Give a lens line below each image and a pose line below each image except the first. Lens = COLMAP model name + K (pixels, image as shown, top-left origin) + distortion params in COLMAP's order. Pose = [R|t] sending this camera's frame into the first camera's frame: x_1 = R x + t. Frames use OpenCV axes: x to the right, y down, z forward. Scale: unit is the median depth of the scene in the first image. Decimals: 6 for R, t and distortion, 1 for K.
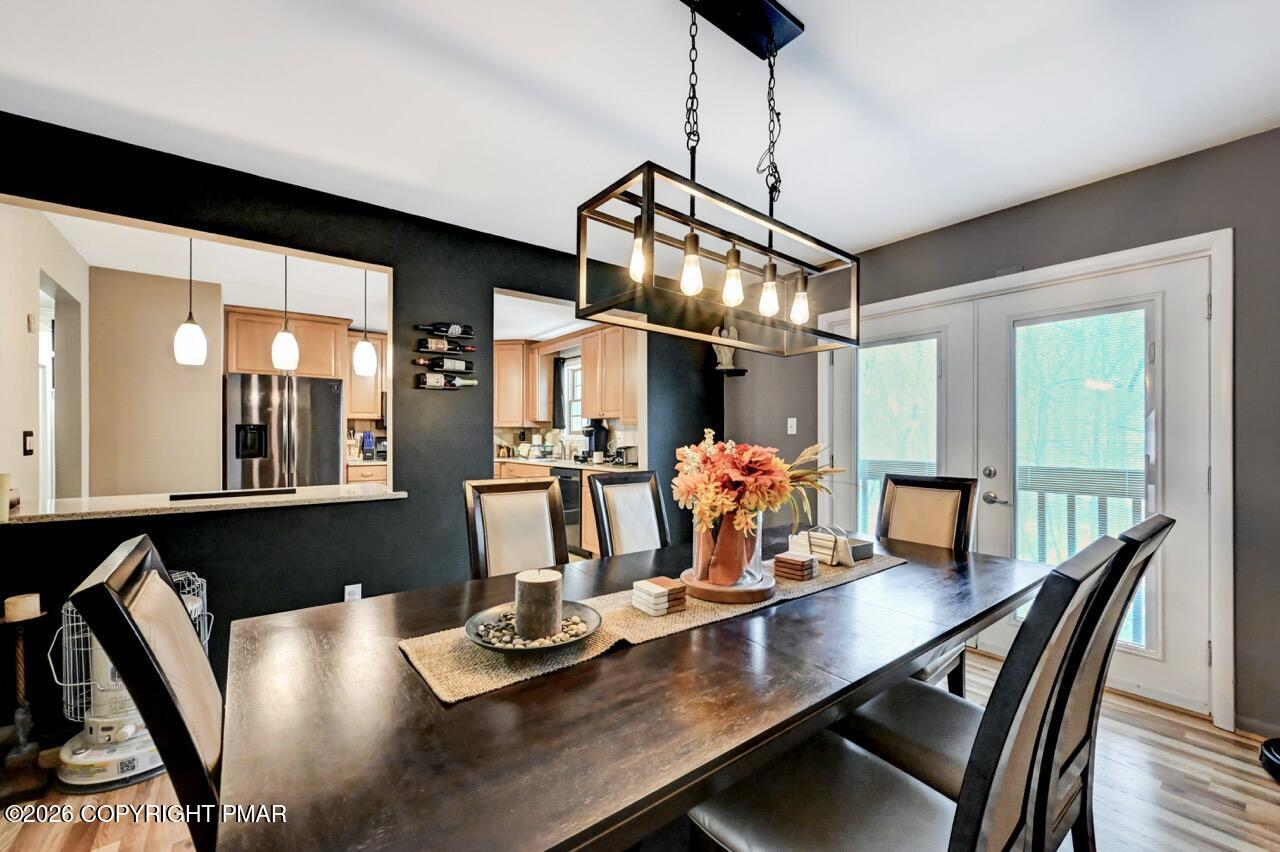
lens RADIAL K [[515.0, 0, 642.1], [0, 515.0, 429.6], [0, 0, 1]] dist [0.000046, 0.000073]
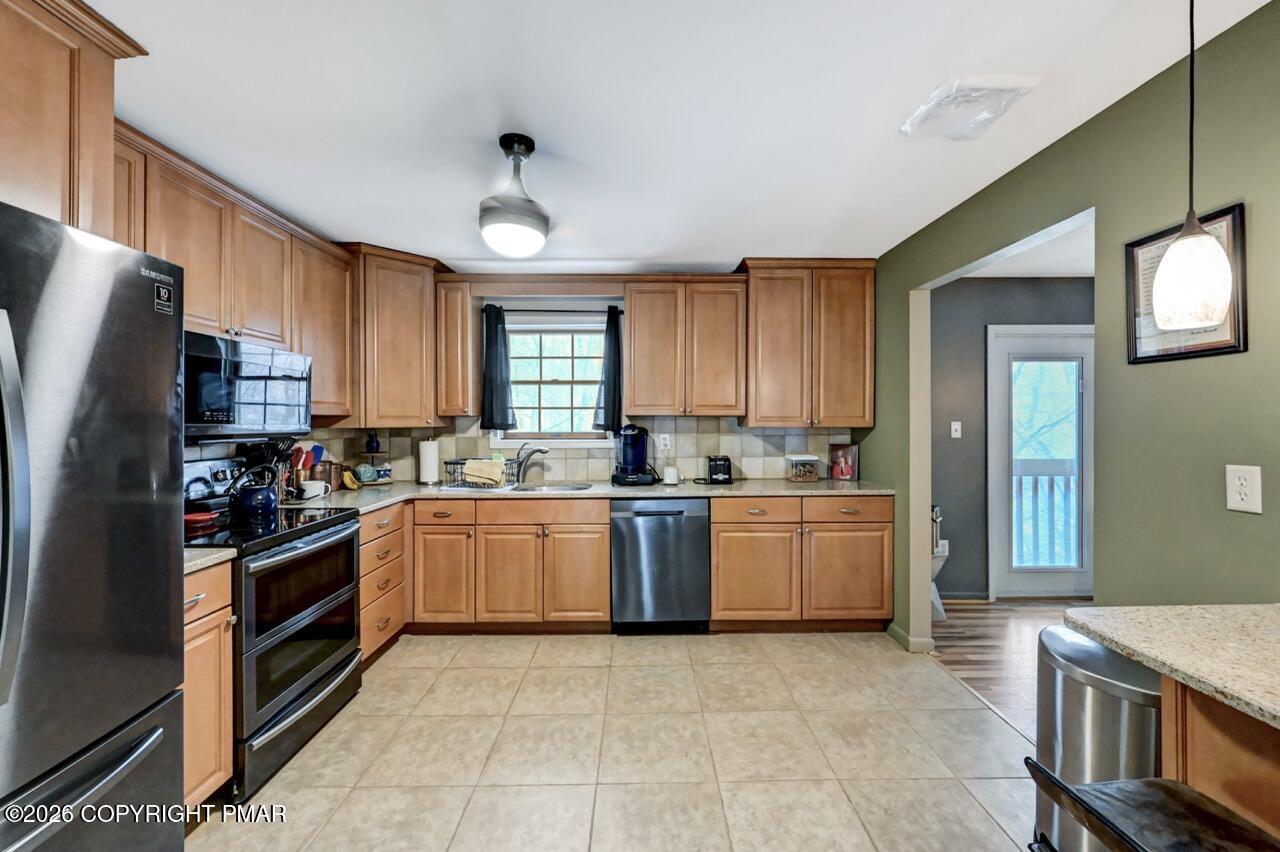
lens RADIAL K [[509.7, 0, 641.6], [0, 509.7, 420.2], [0, 0, 1]] dist [0.000316, 0.000088]
pose [[0.618760, -0.003177, 0.785573, -0.520152], [-0.006182, 0.999941, 0.008914, -0.019209], [-0.785555, -0.010372, 0.618704, 0.530722]]
